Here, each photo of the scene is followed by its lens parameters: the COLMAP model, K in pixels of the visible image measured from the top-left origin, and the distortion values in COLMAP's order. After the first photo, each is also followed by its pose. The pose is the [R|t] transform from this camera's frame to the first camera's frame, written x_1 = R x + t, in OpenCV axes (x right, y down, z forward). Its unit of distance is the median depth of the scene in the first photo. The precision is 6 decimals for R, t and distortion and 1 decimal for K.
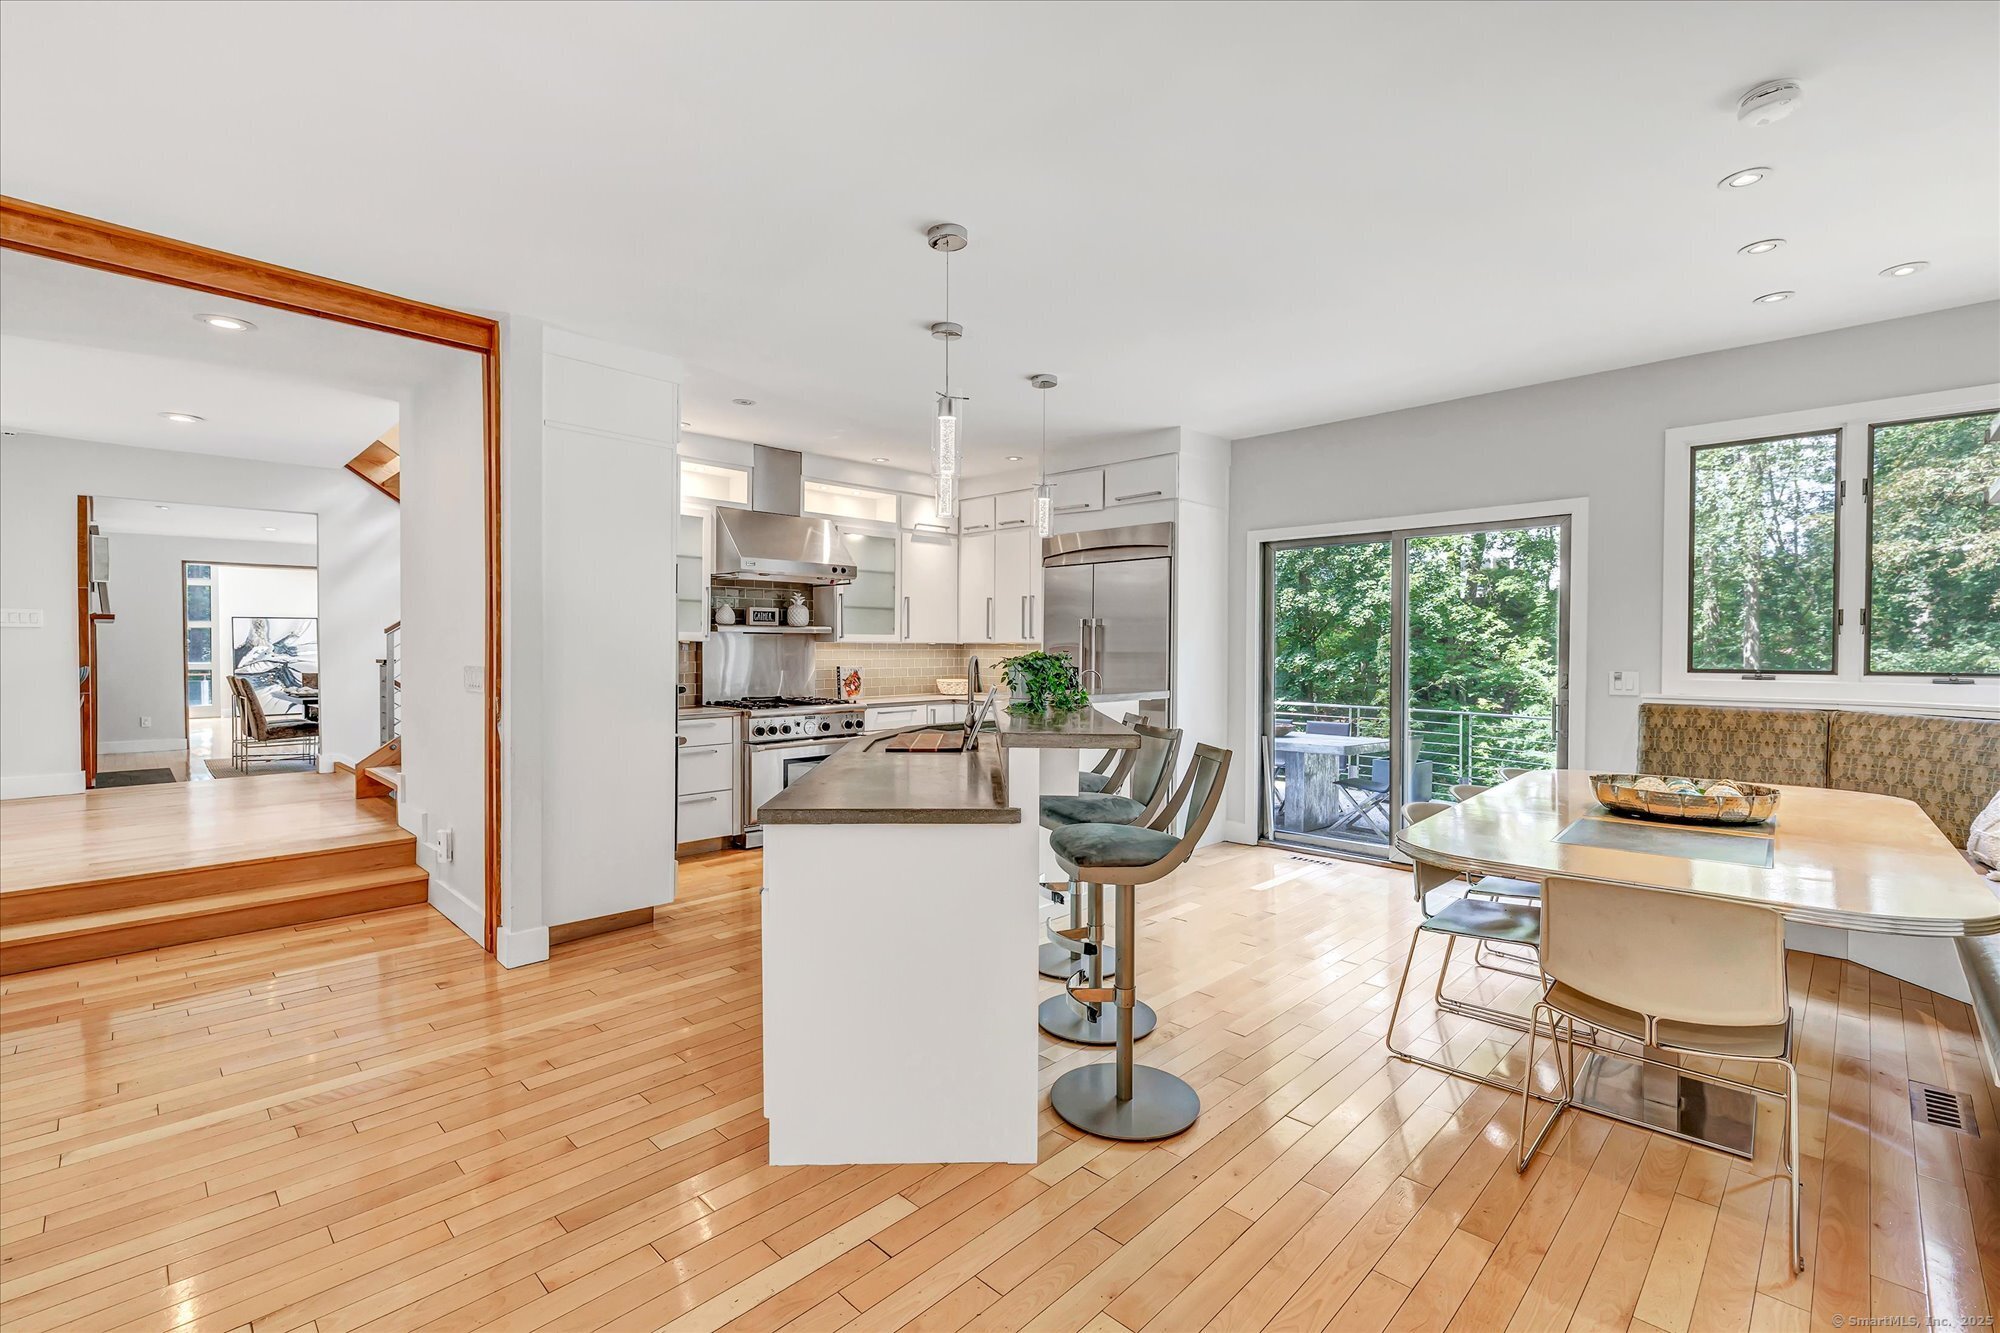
lens RADIAL K [[860.8, 0, 989.0], [0, 860.8, 656.6], [0, 0, 1]] dist [0.003131, 0.000112]
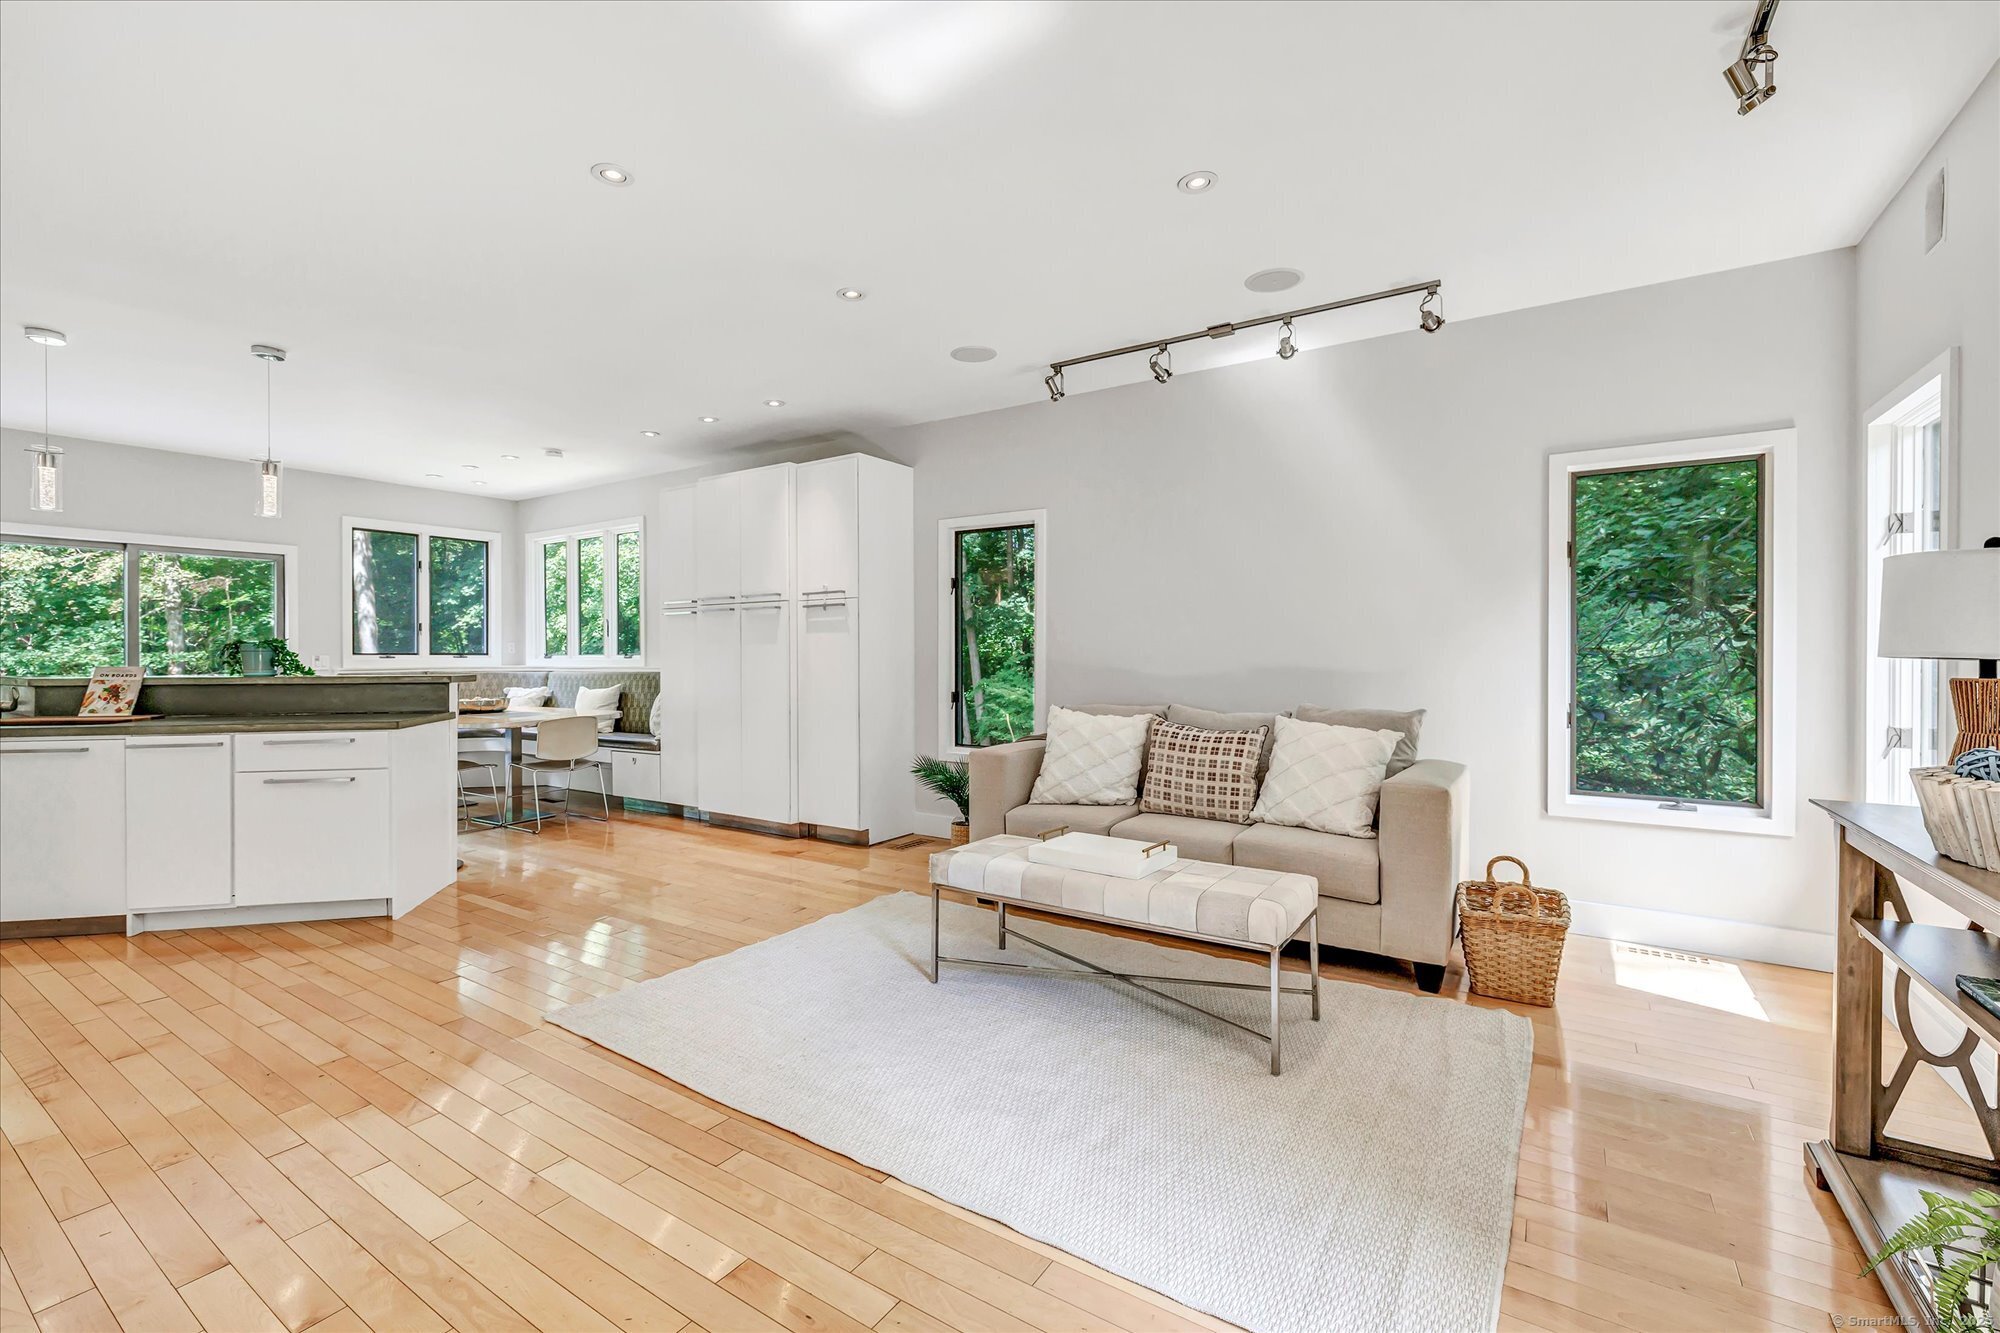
lens RADIAL K [[860.8, 0, 991.7], [0, 860.8, 662.1], [0, 0, 1]] dist [0.003131, 0.000112]
pose [[-0.211380, -0.008272, 0.977369, -1.872244], [0.006910, 0.999927, 0.009958, 0.037463], [-0.977380, 0.008859, -0.211307, 0.137233]]
